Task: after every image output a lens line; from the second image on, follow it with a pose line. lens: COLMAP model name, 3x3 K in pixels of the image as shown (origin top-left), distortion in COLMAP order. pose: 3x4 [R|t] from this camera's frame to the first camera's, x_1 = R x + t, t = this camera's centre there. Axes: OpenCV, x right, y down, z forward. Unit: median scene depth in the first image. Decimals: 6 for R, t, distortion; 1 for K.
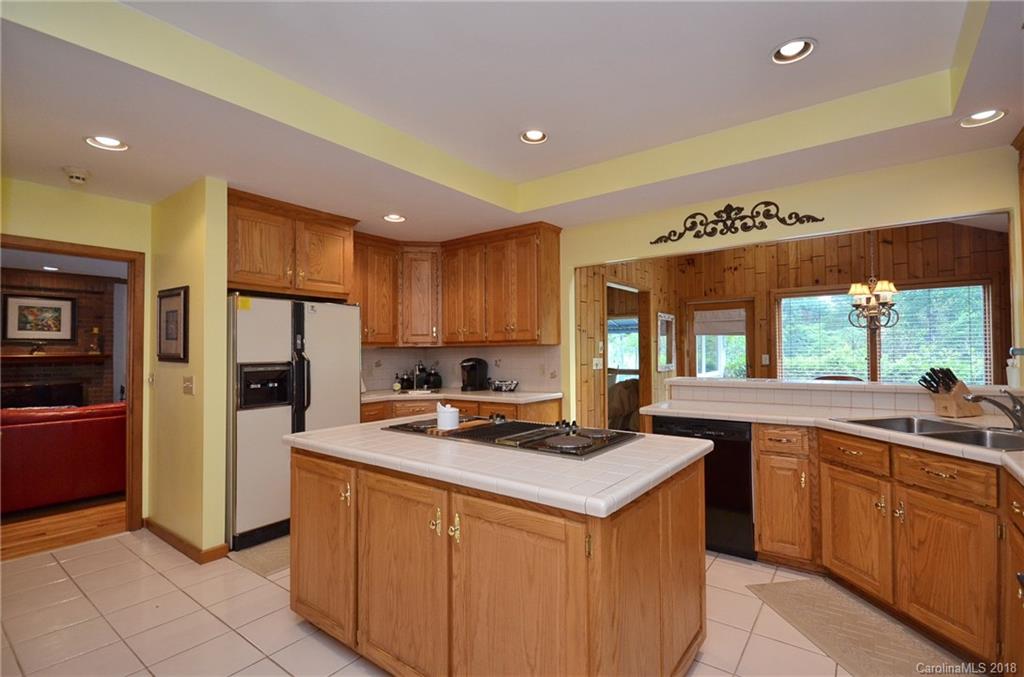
lens RADIAL K [[474.6, 0, 512.0], [0, 474.6, 338.5], [0, 0, 1]] dist [-0.001565, -0.000496]
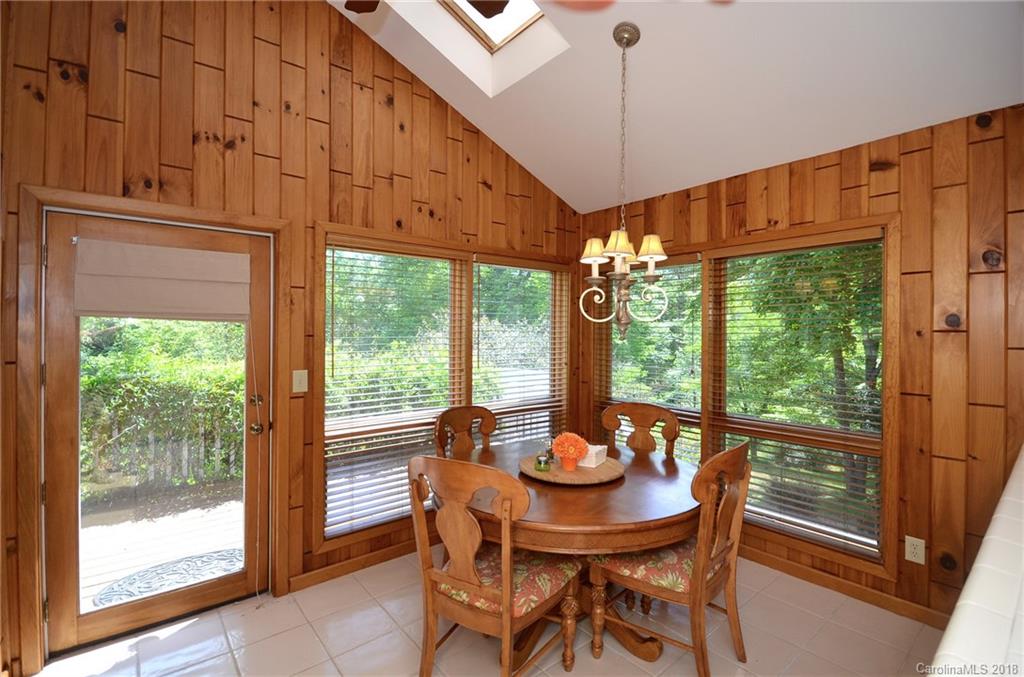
lens RADIAL K [[461.6, 0, 512.0], [0, 461.6, 338.5], [0, 0, 1]] dist [0.000530, 0.000009]
pose [[0.572047, 0.008886, 0.820173, 0.303674], [-0.031331, 0.999448, 0.011024, -0.005498], [-0.819622, -0.032003, 0.572010, 0.609390]]
